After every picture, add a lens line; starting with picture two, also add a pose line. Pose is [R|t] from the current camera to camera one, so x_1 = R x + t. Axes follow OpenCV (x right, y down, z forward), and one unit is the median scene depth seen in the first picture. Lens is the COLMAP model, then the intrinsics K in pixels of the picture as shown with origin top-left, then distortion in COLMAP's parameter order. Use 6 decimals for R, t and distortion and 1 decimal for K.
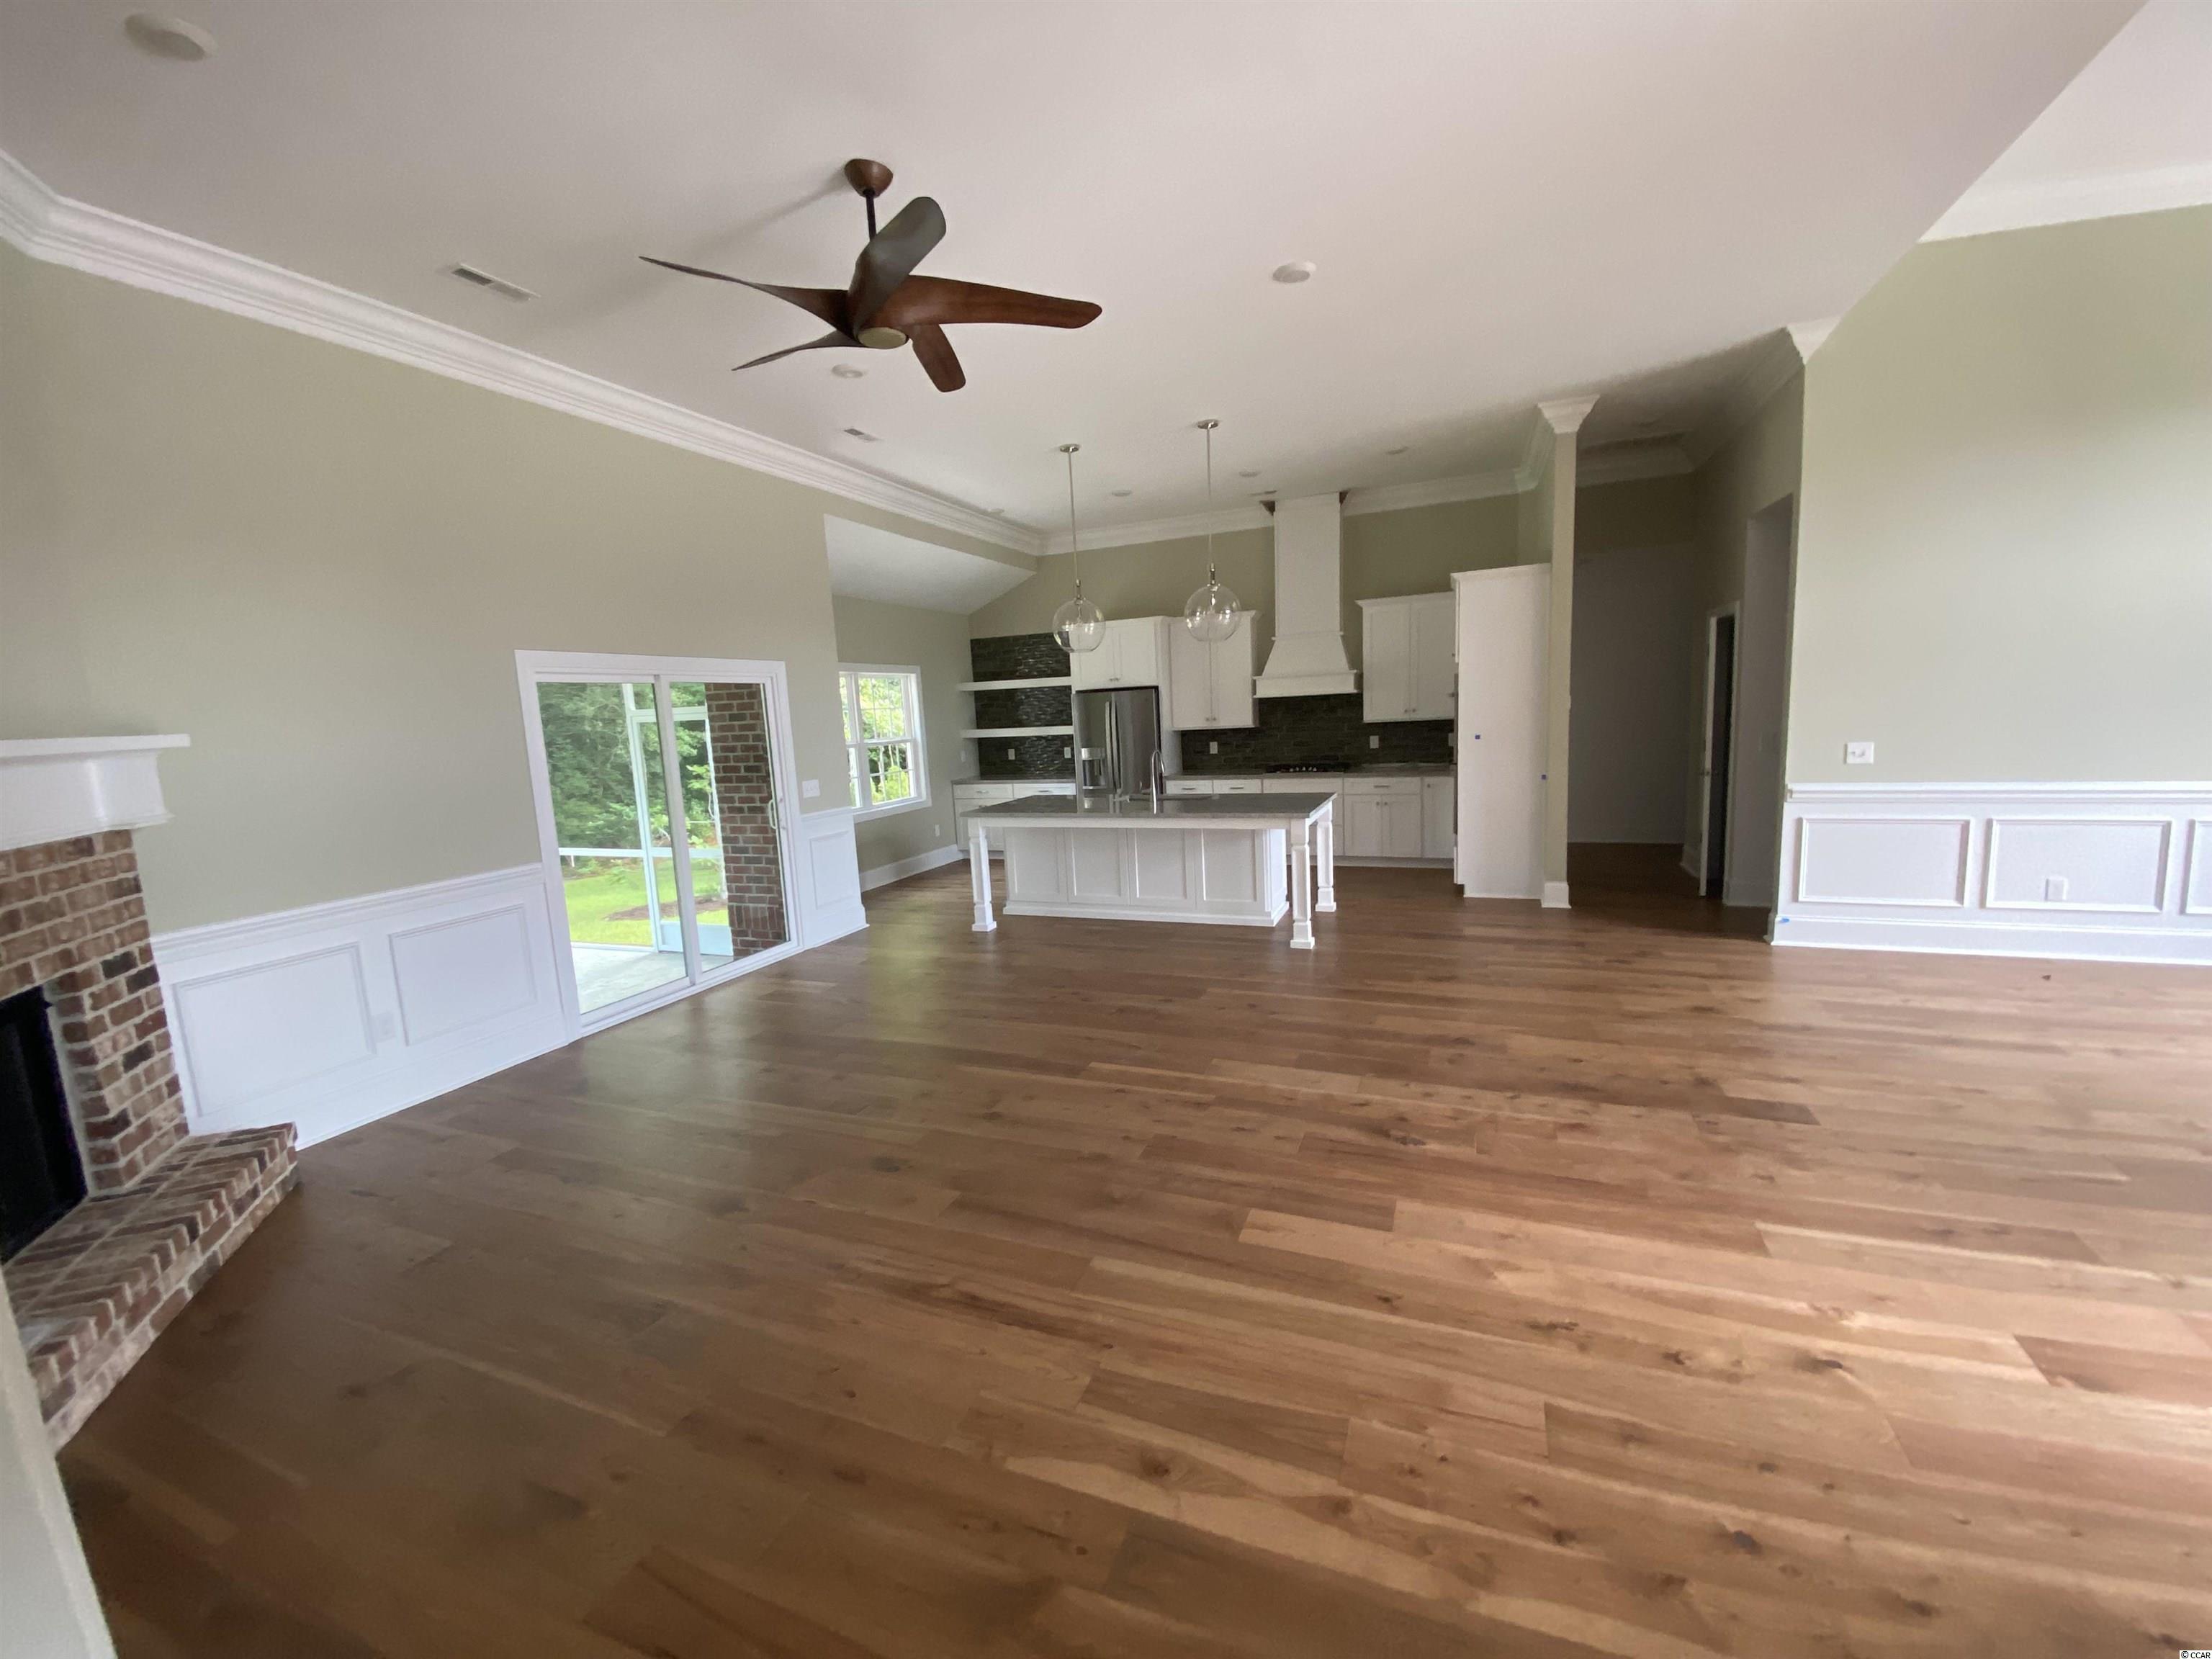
lens RADIAL K [[886.5, 0, 1101.7], [0, 886.5, 821.4], [0, 0, 1]] dist [0.011838, -0.015486]
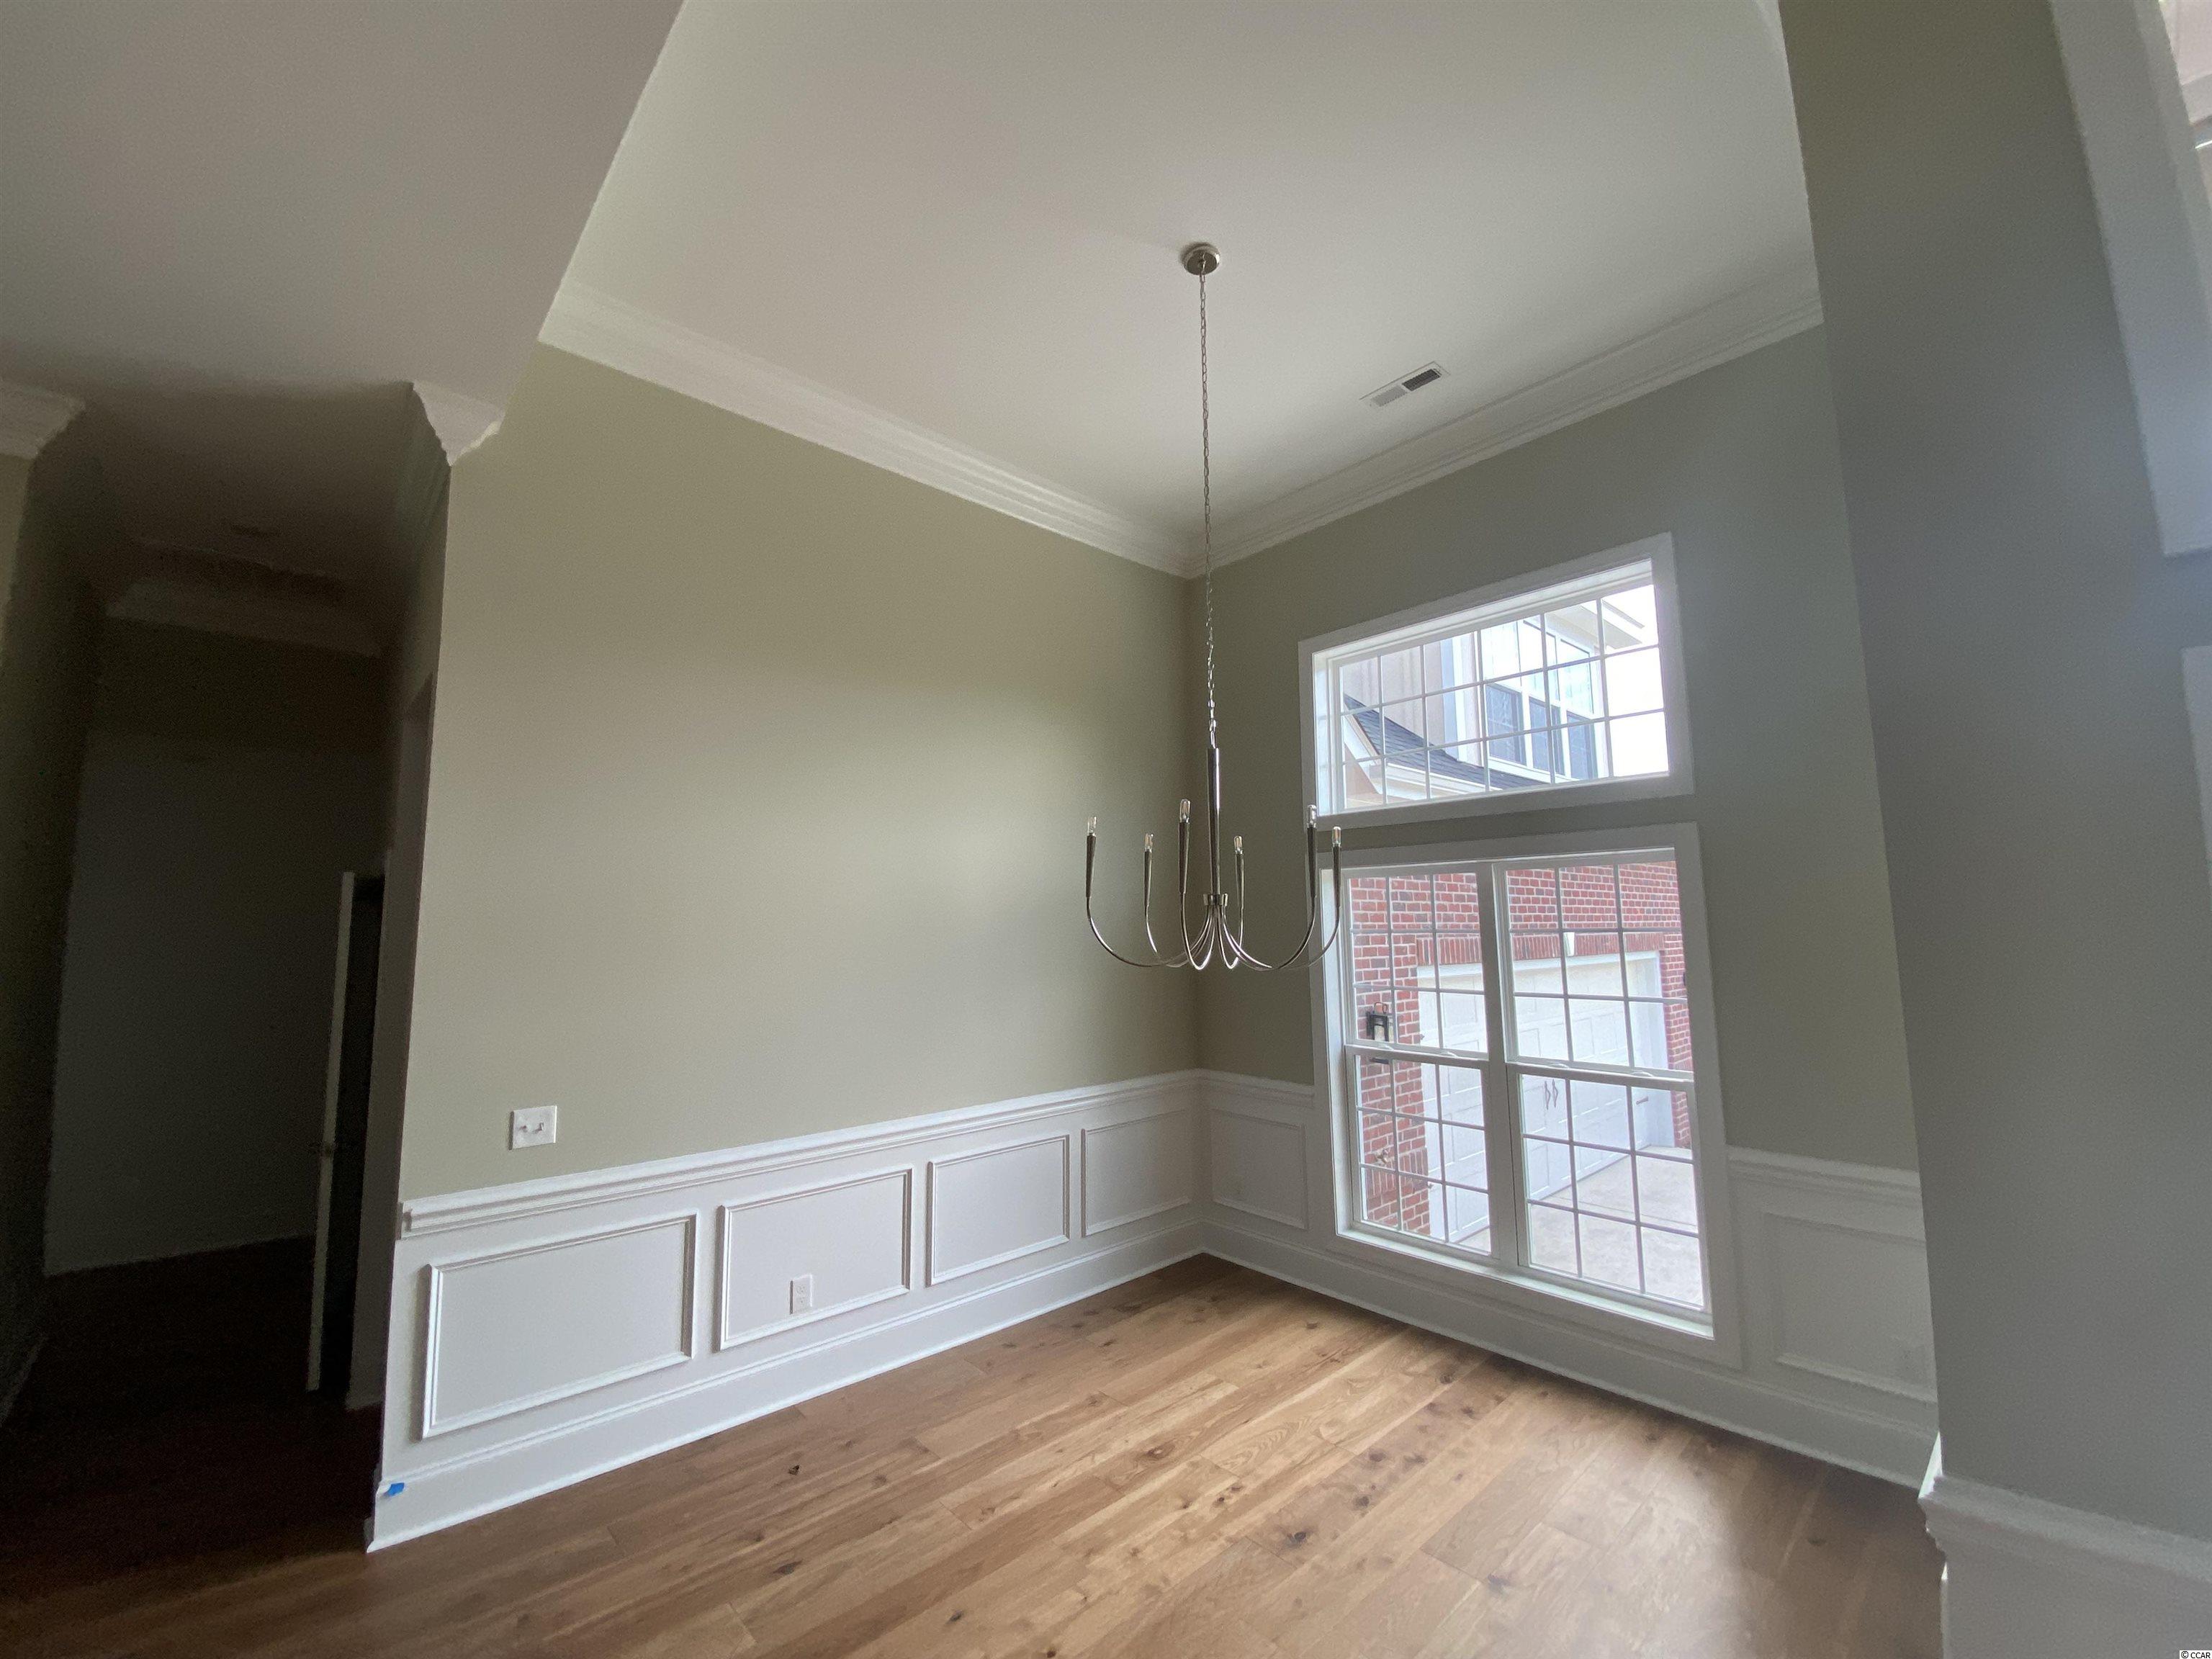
lens RADIAL K [[886.5, 0, 1107.6], [0, 886.5, 835.7], [0, 0, 1]] dist [0.011838, -0.015486]
pose [[0.437761, 0.135992, 0.888747, 0.493664], [0.108382, 0.973305, -0.202315, -0.106496], [-0.892535, 0.184890, 0.411335, 0.408298]]
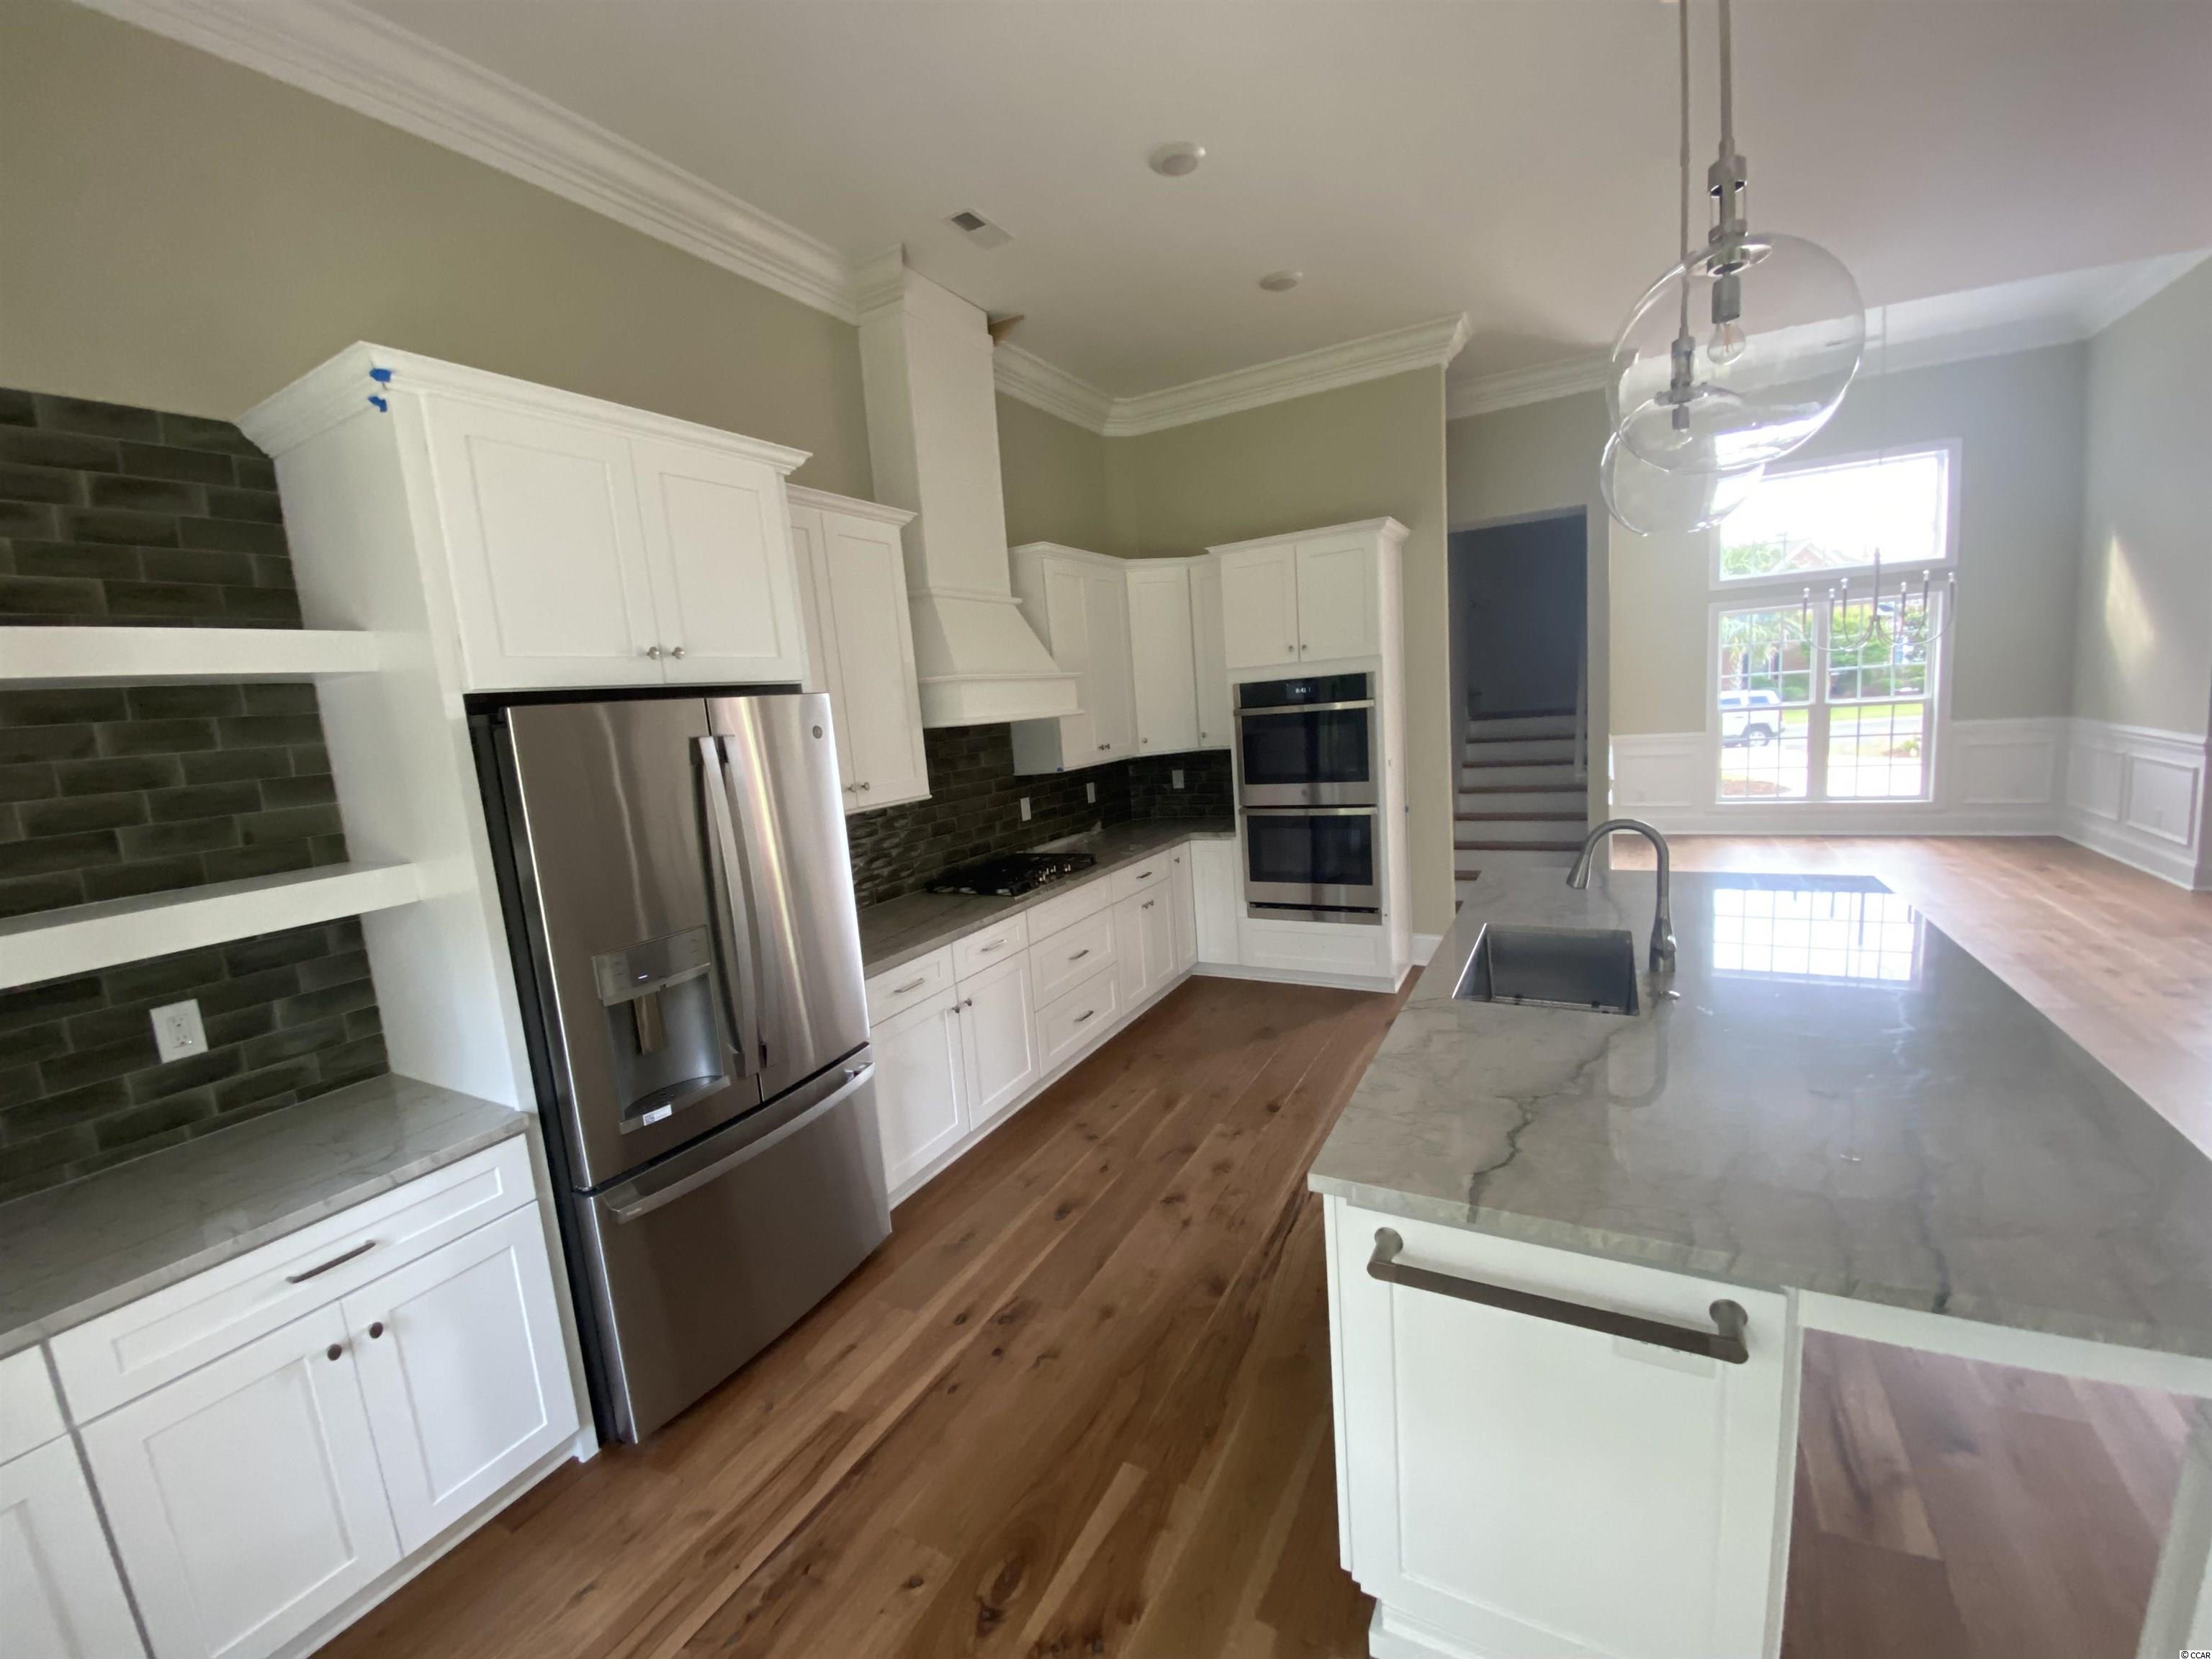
lens RADIAL K [[886.5, 0, 1100.0], [0, 886.5, 828.1], [0, 0, 1]] dist [0.011838, -0.015486]
pose [[0.117102, -0.100285, 0.988044, -0.406145], [0.197621, 0.977345, 0.075778, -0.195283], [-0.973259, 0.186385, 0.134267, 1.558320]]
